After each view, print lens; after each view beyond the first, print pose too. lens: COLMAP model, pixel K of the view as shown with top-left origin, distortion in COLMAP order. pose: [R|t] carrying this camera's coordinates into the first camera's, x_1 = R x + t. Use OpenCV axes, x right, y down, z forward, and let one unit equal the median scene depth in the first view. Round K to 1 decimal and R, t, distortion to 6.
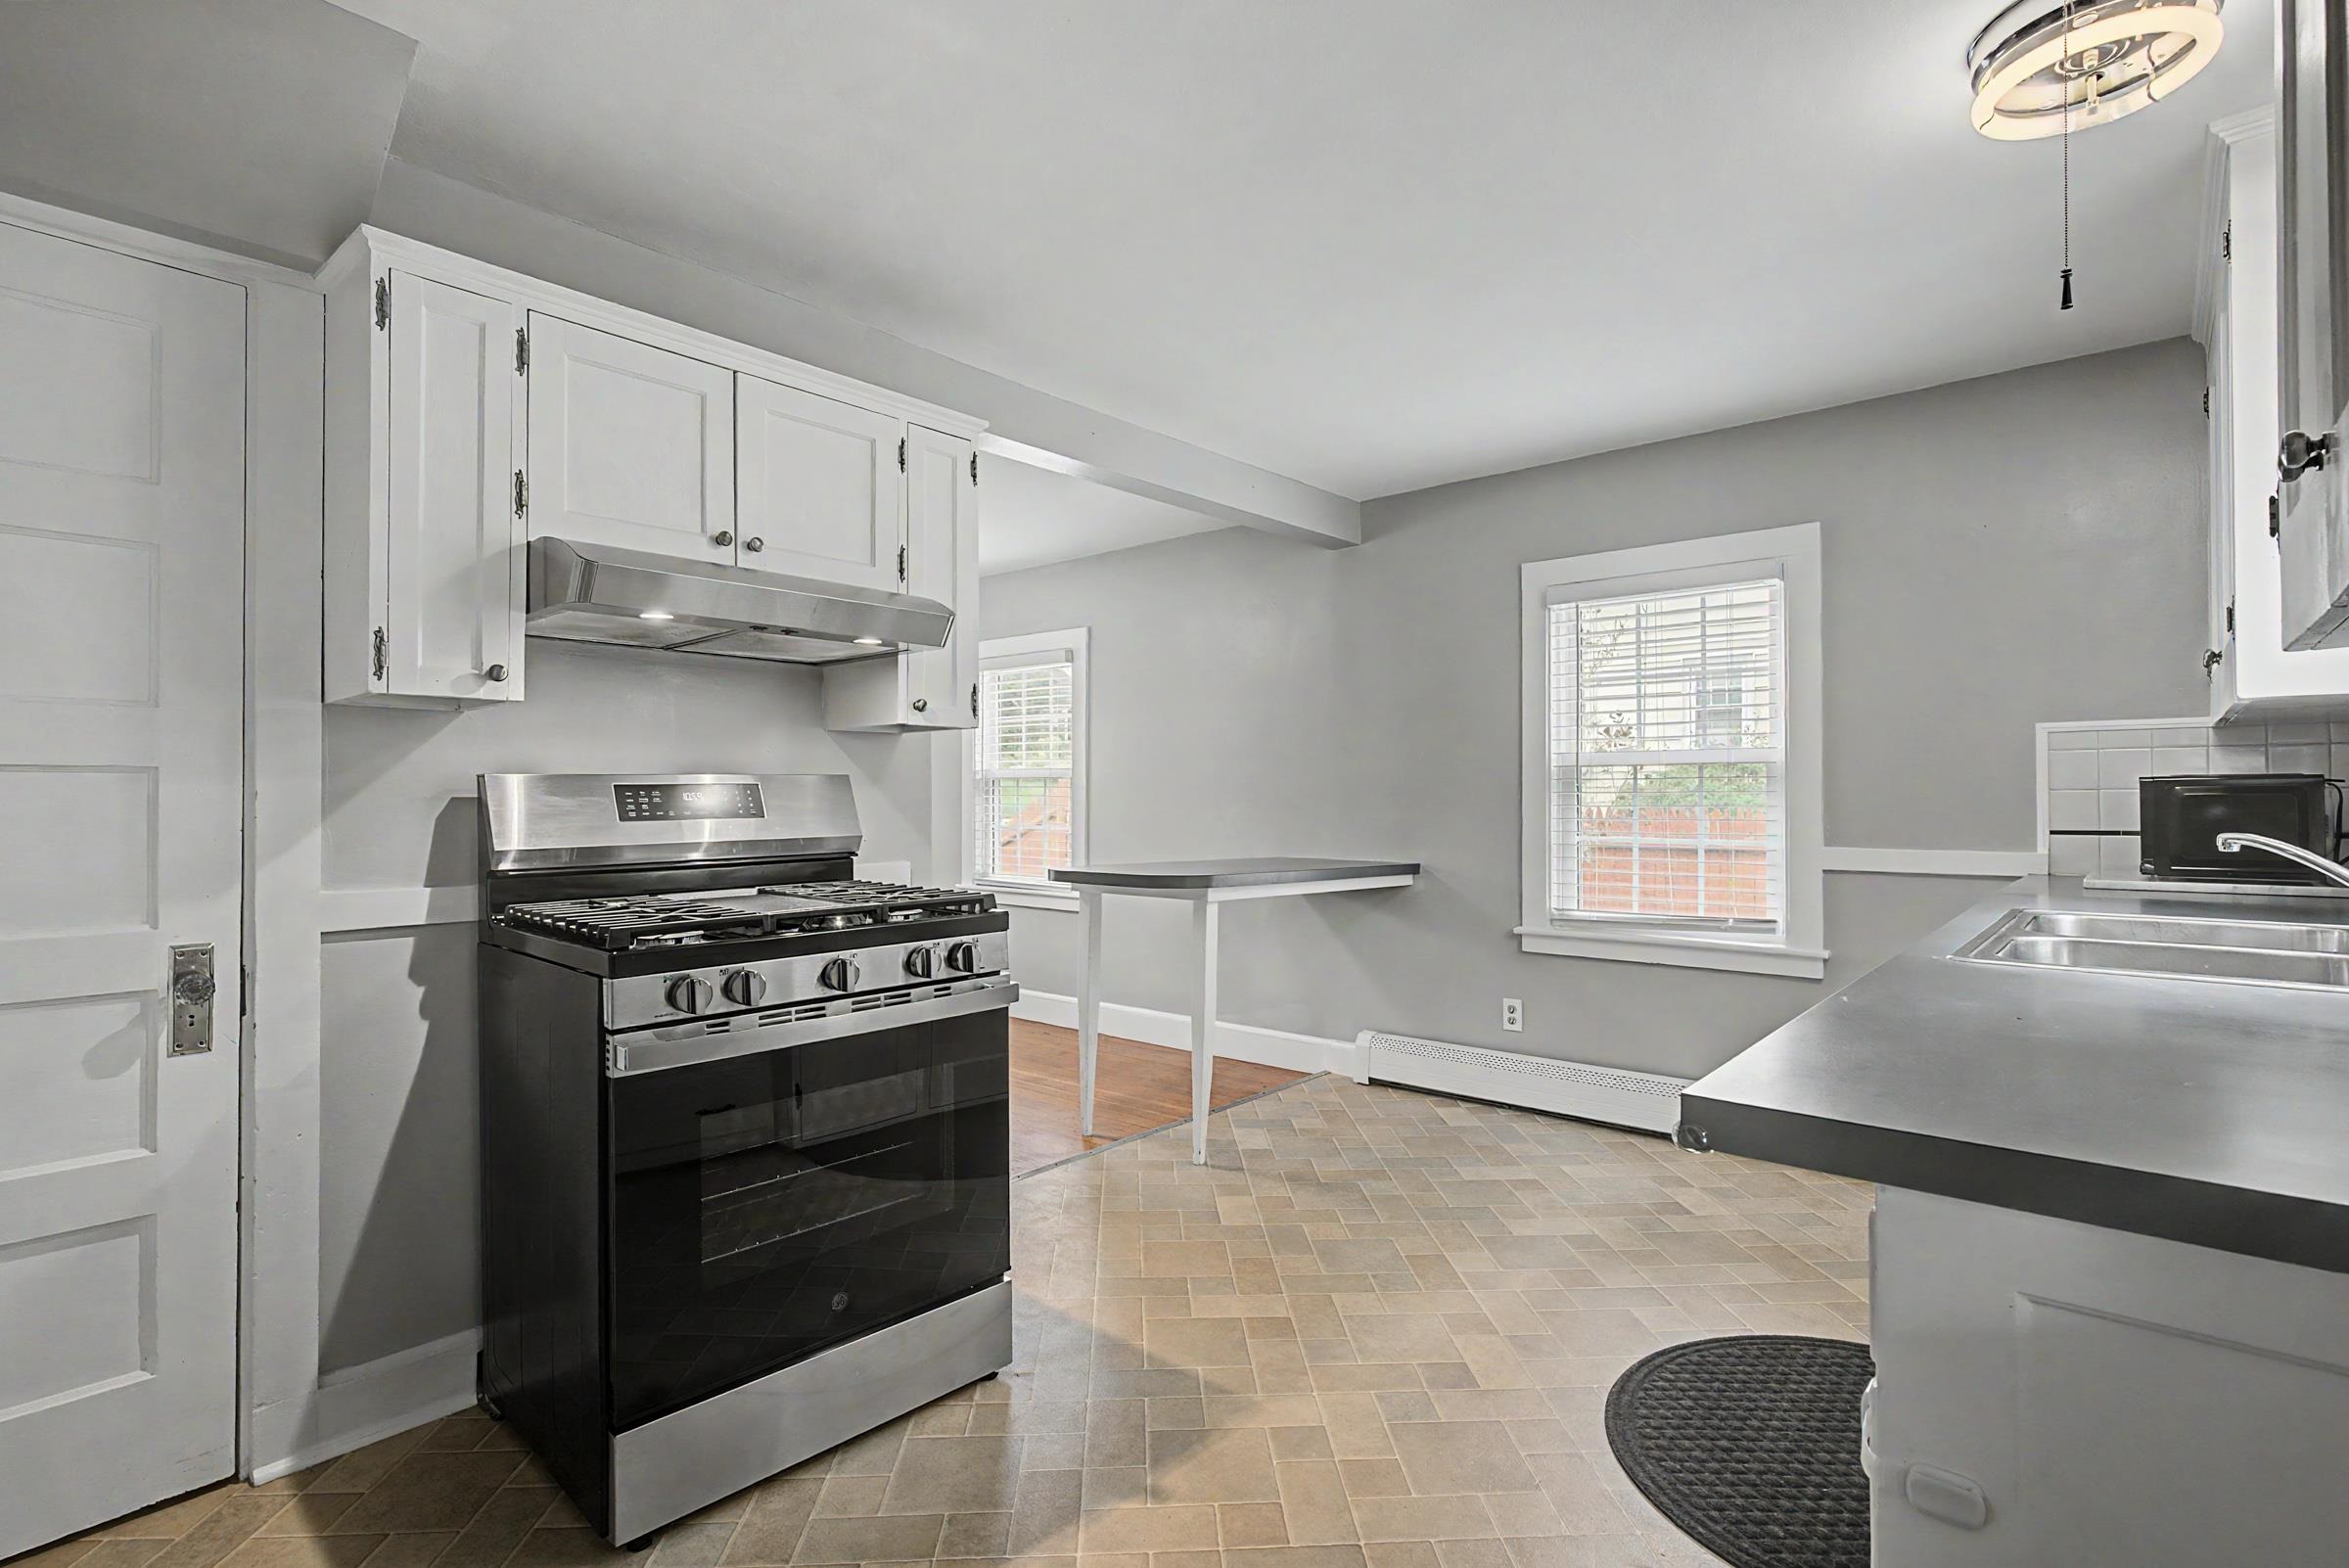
lens RADIAL K [[1151.1, 0, 1181.0], [0, 1151.1, 786.2], [0, 0, 1]] dist [0.010128, 0.000195]
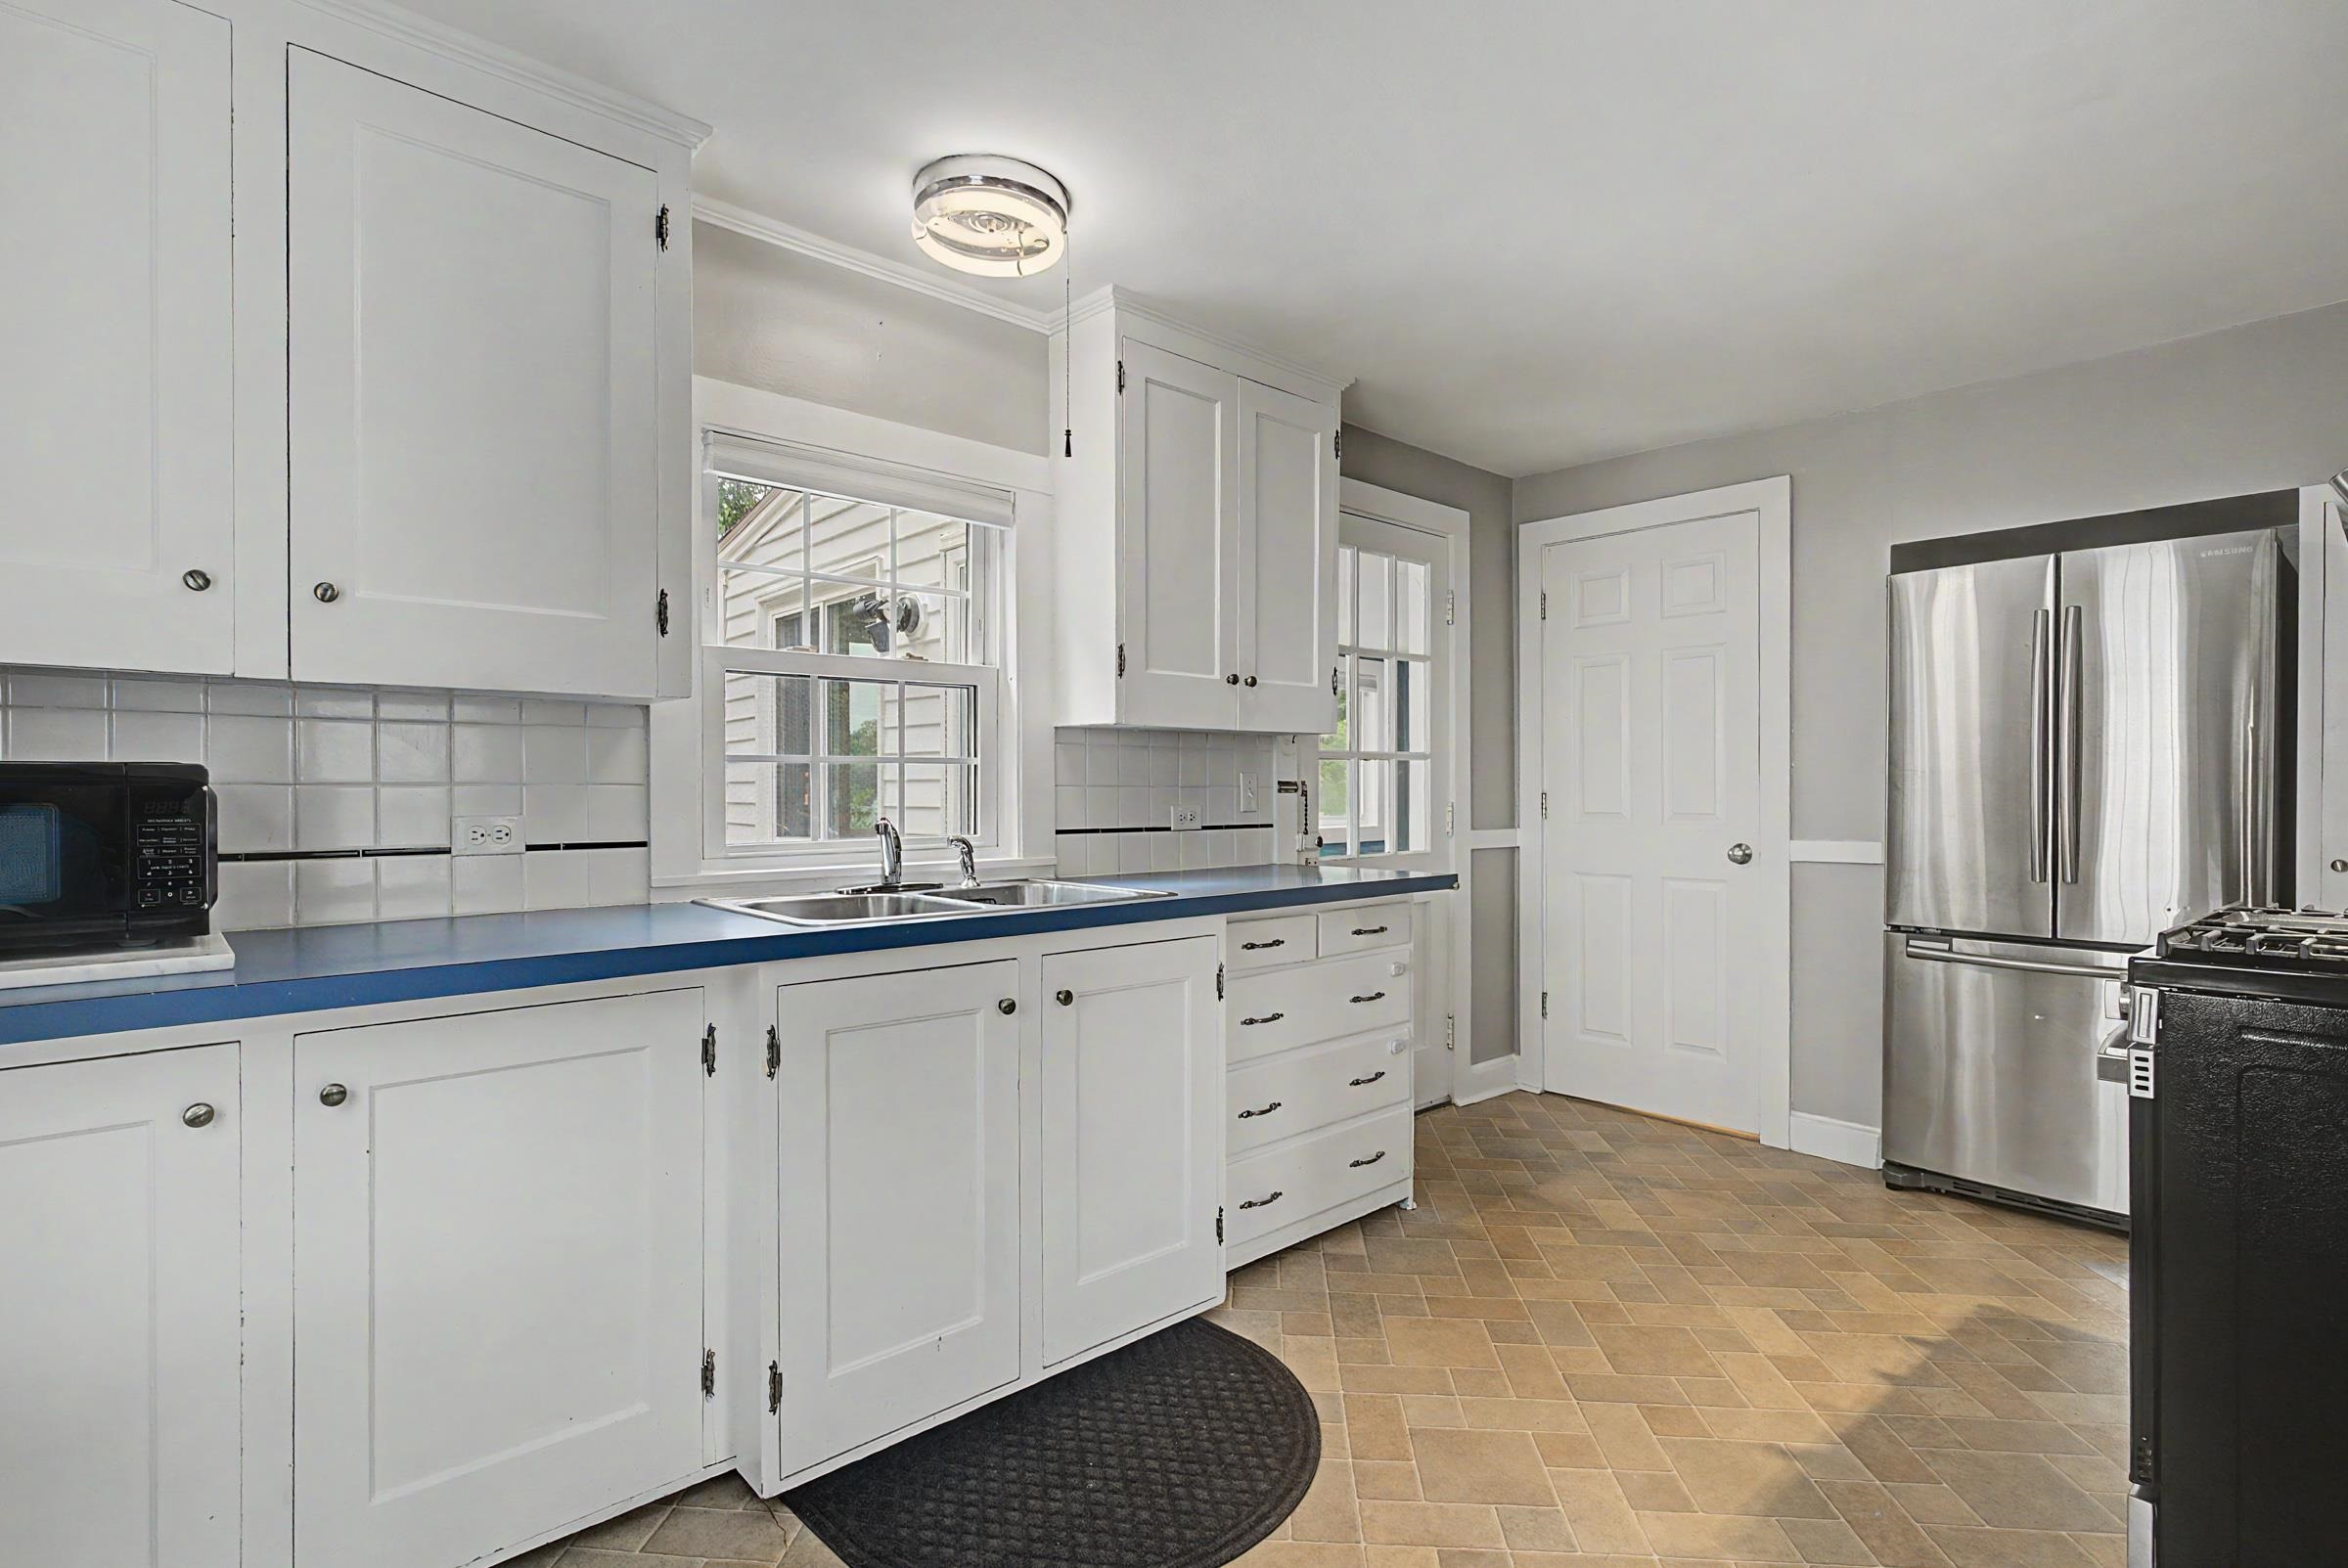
lens RADIAL K [[1133.9, 0, 1188.0], [0, 1133.9, 791.1], [0, 0, 1]] dist [-0.001569, -0.000309]
pose [[-0.993940, 0.003354, 0.109873, 0.216251], [0.002841, 0.999984, -0.004832, 0.007095], [-0.109888, -0.004491, -0.993934, 1.125747]]
